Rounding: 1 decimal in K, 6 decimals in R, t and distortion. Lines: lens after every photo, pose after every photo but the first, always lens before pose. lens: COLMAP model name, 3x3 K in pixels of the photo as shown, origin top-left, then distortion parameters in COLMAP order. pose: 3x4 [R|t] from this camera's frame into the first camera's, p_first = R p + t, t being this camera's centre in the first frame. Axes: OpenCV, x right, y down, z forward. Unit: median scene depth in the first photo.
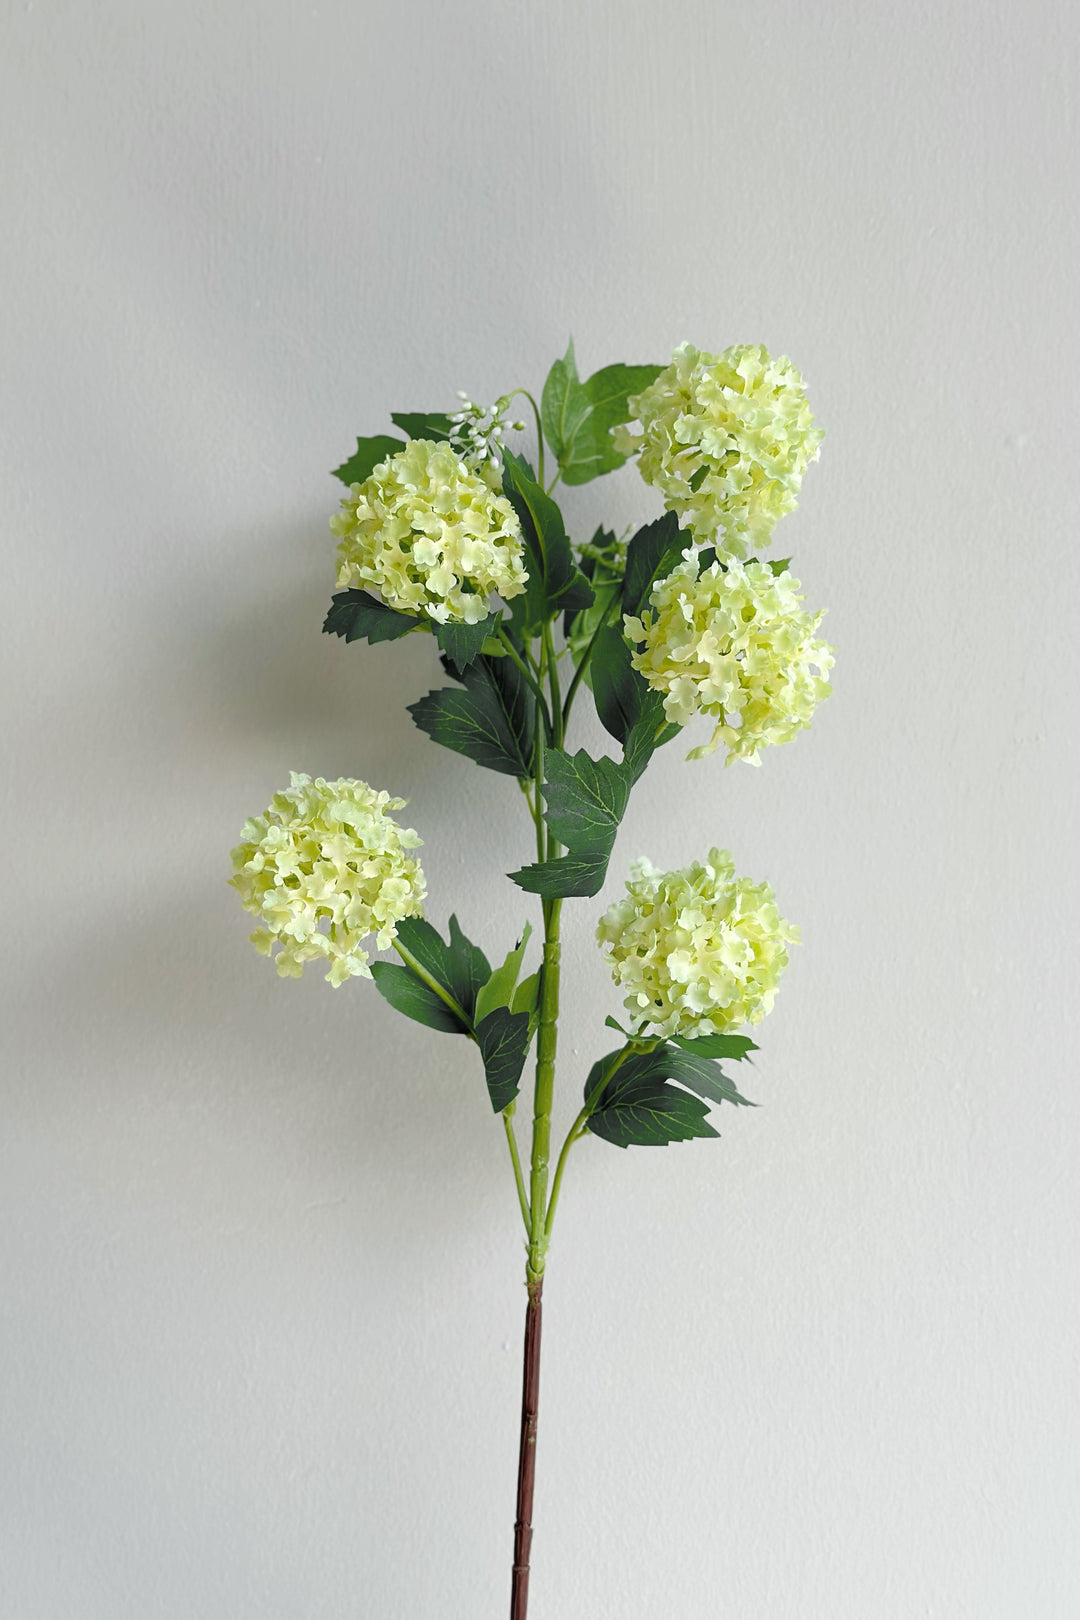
lens RADIAL K [[2321.9, 0, 540.0], [0, 2321.9, 810.0], [0, 0, 1]] dist [0.094022, 0.025397]
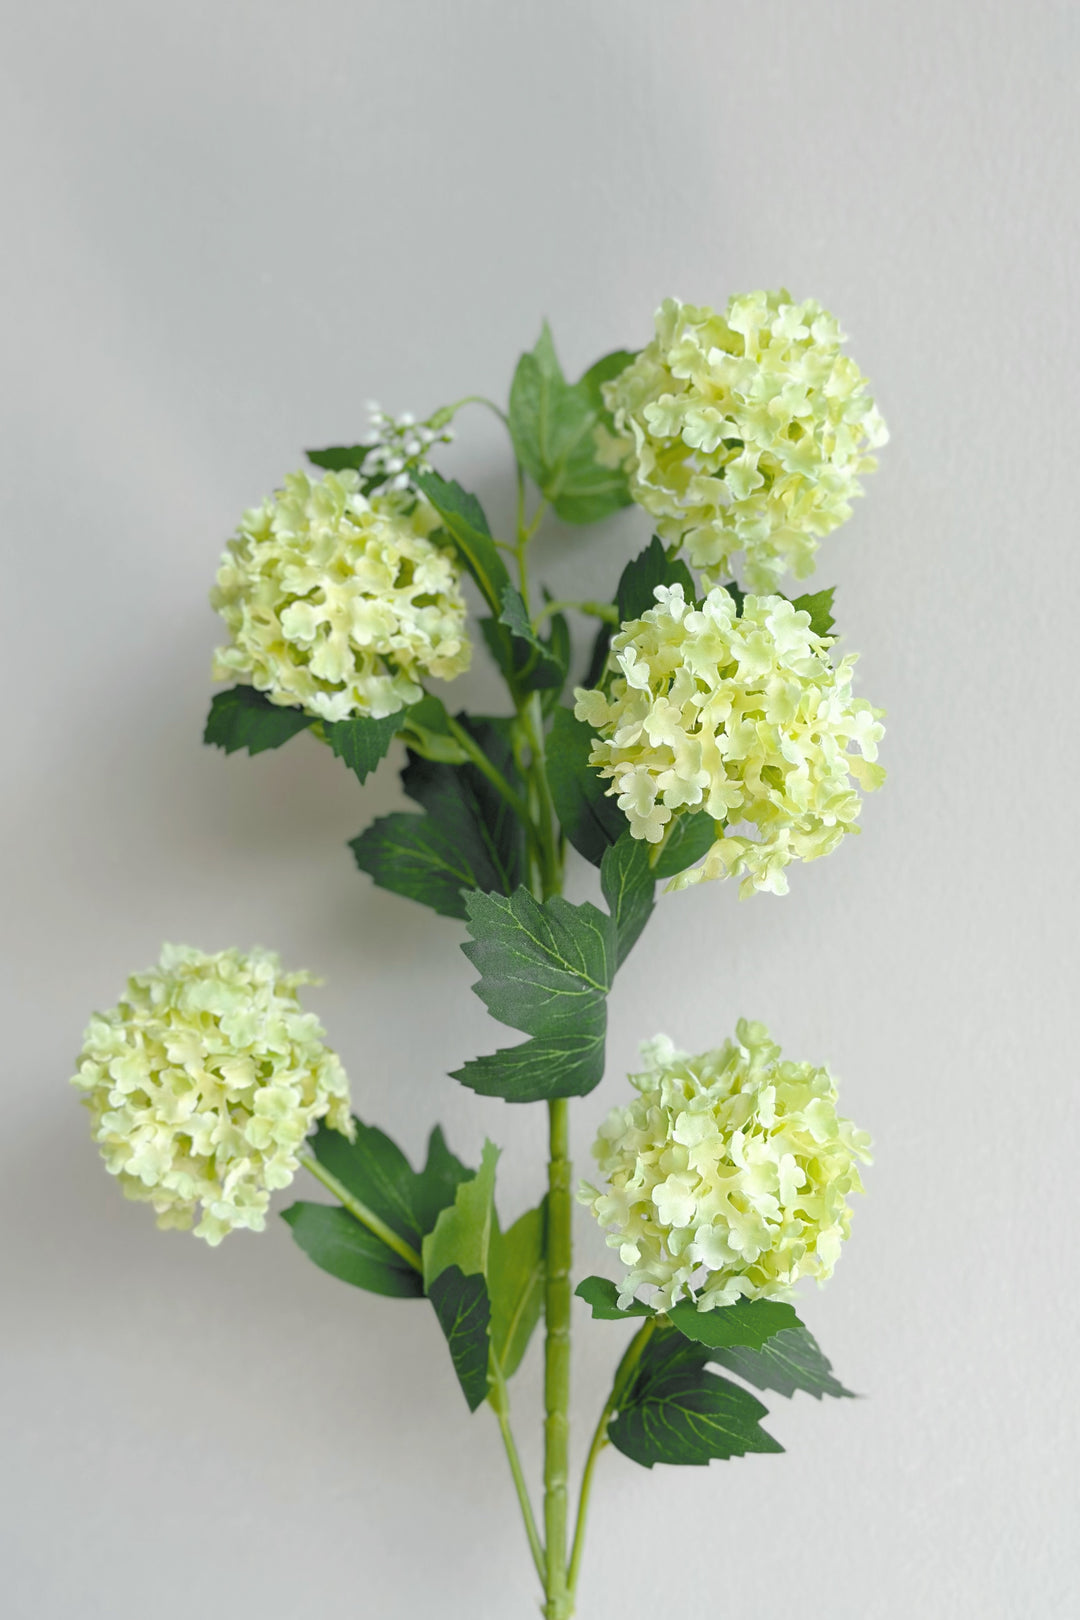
lens RADIAL K [[2321.9, 0, 540.0], [0, 2321.9, 810.0], [0, 0, 1]] dist [0.094022, 0.025397]
pose [[0.974328, -0.069967, -0.213985, 0.167615], [0.057124, 0.996208, -0.065631, -0.003127], [0.217766, 0.051722, 0.974630, 0.323337]]
